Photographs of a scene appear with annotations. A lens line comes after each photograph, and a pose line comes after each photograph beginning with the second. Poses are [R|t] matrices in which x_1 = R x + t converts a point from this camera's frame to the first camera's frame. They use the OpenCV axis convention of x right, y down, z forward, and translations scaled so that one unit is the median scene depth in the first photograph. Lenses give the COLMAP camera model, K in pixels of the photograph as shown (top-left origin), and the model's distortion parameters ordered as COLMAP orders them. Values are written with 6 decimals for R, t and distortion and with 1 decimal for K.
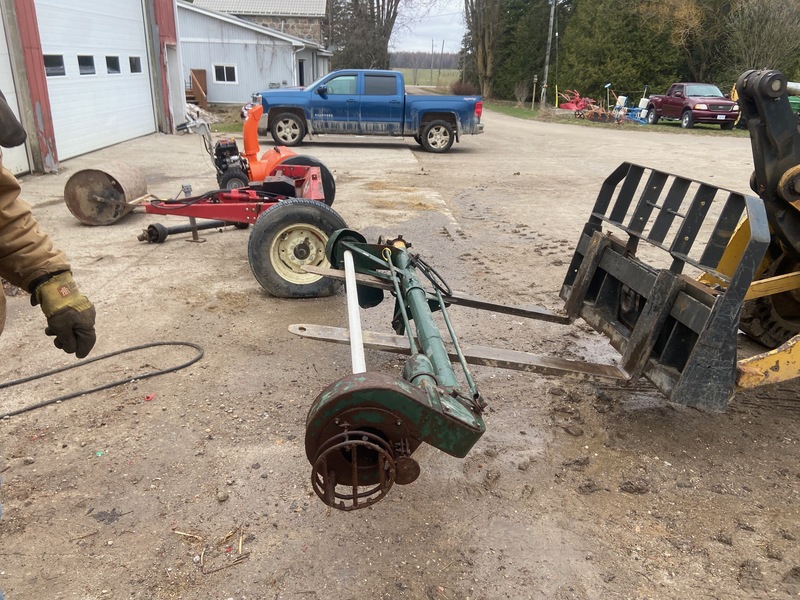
lens RADIAL K [[604.4, 0, 392.0], [0, 604.4, 293.7], [0, 0, 1]] dist [0.132718, -0.168710]
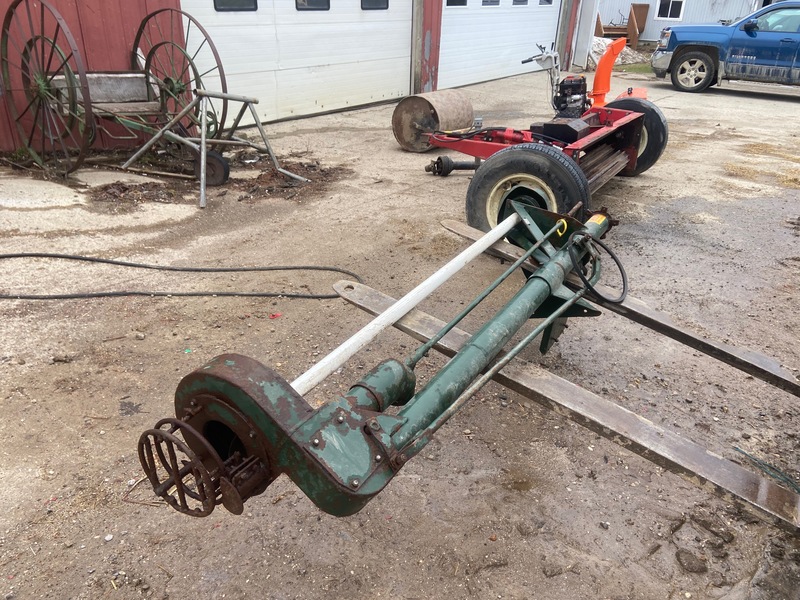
lens RADIAL K [[601.3, 0, 401.4], [0, 601.3, 301.5], [0, 0, 1]] dist [0.126818, -0.152448]
pose [[0.790440, 0.273149, -0.548264, 0.116097], [-0.218719, 0.961923, 0.163907, -0.024019], [0.572160, -0.009643, 0.820086, 0.110415]]
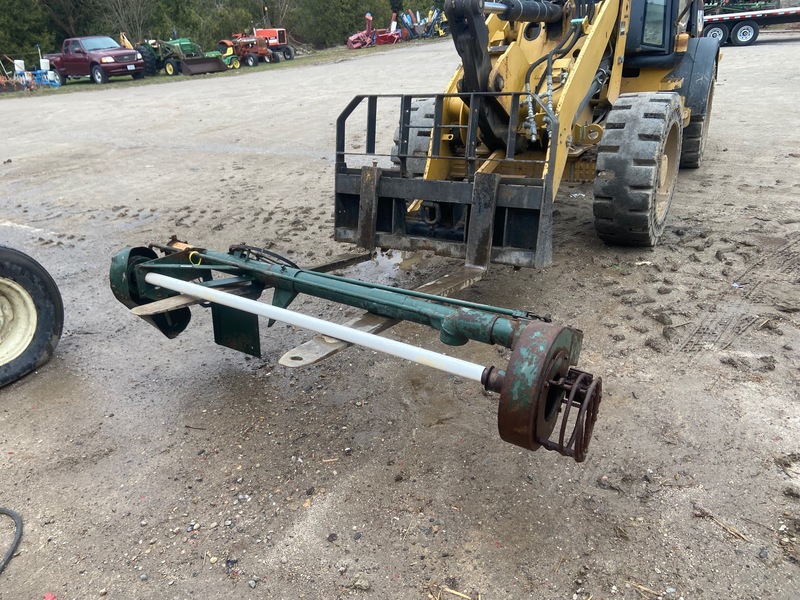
lens RADIAL K [[604.4, 0, 392.0], [0, 604.4, 293.7], [0, 0, 1]] dist [0.132718, -0.168710]
pose [[0.604091, -0.398149, 0.690327, -0.181718], [0.353567, 0.910228, 0.215579, -0.045189], [-0.714188, 0.113848, 0.690633, 0.110022]]
